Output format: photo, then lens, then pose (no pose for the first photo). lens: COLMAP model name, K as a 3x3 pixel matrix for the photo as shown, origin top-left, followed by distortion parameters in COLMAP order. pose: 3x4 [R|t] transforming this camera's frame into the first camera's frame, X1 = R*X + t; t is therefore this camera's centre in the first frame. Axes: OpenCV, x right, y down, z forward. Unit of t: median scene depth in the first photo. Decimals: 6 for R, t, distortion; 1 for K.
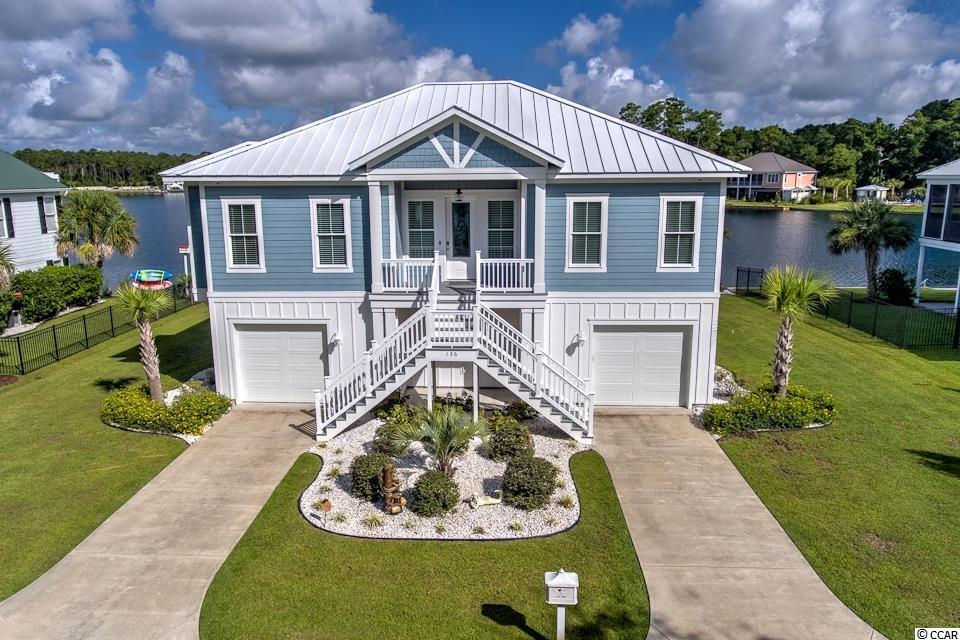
lens RADIAL K [[683.0, 0, 465.3], [0, 683.0, 317.0], [0, 0, 1]] dist [-0.000282, -0.000326]
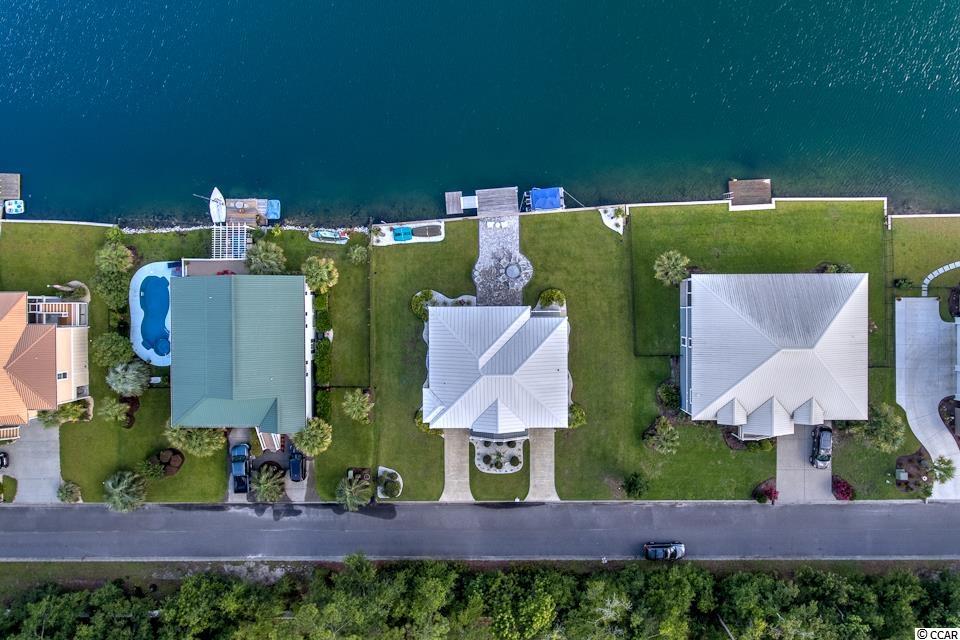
lens RADIAL K [[688.3, 0, 485.7], [0, 688.3, 320.1], [0, 0, 1]] dist [-0.000905, 0.001916]
pose [[0.997891, -0.063063, -0.015382, 0.011694], [0.027237, 0.191702, 0.981075, -4.675672], [-0.058921, -0.979425, 0.193015, 0.867121]]
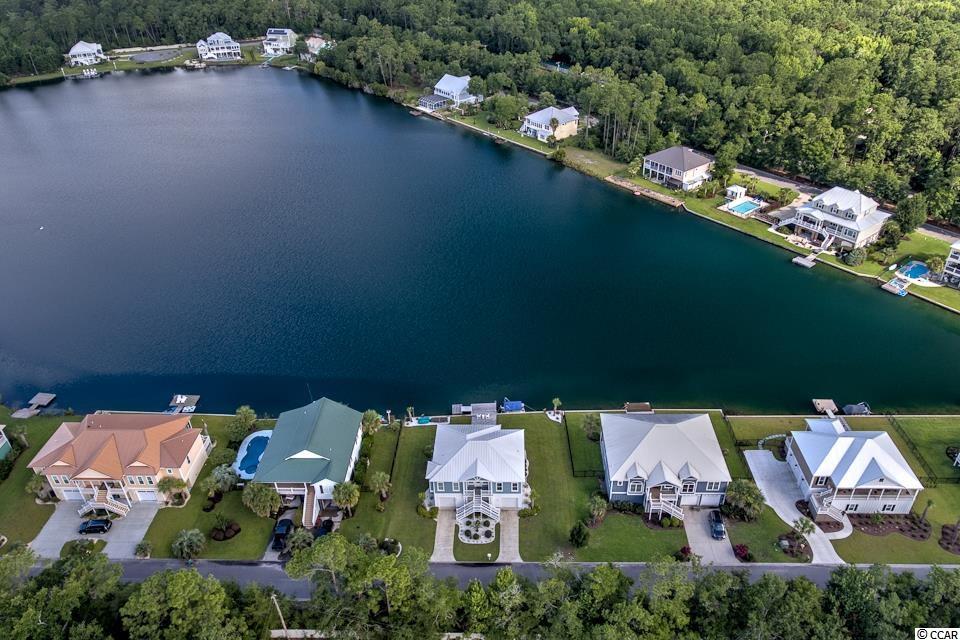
lens RADIAL K [[688.3, 0, 485.7], [0, 688.3, 320.1], [0, 0, 1]] dist [-0.000905, 0.001916]
pose [[0.999593, -0.026247, 0.011164, 0.032726], [0.020346, 0.930465, 0.365815, -3.938460], [-0.019989, -0.365439, 0.930621, -4.343038]]
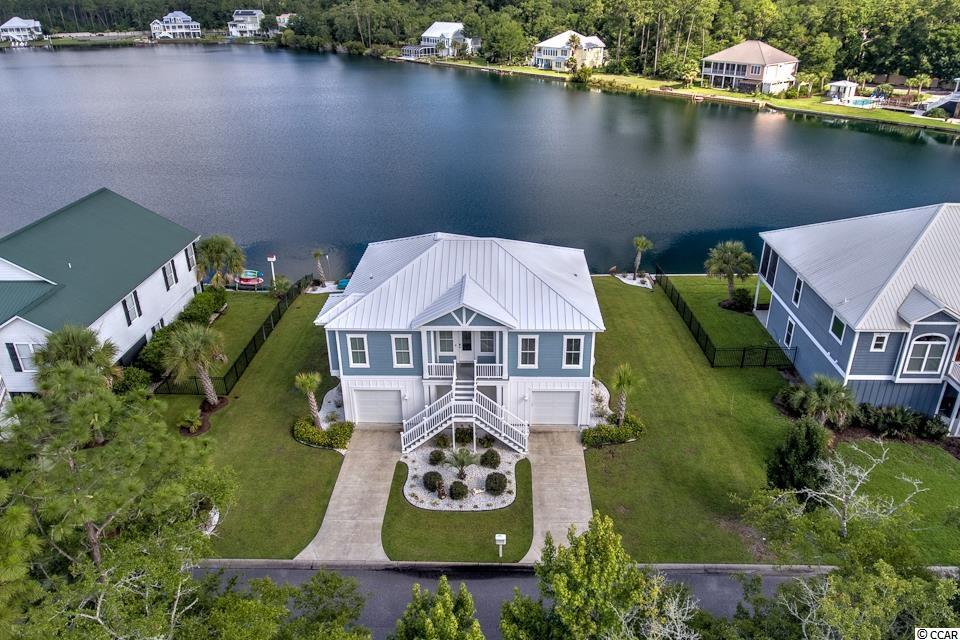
lens RADIAL K [[688.3, 0, 485.7], [0, 688.3, 320.1], [0, 0, 1]] dist [-0.000905, 0.001916]
pose [[0.999643, -0.011570, 0.024096, 0.002076], [0.005286, 0.969232, 0.246092, -0.777047], [-0.026202, -0.245876, 0.968947, -1.044531]]
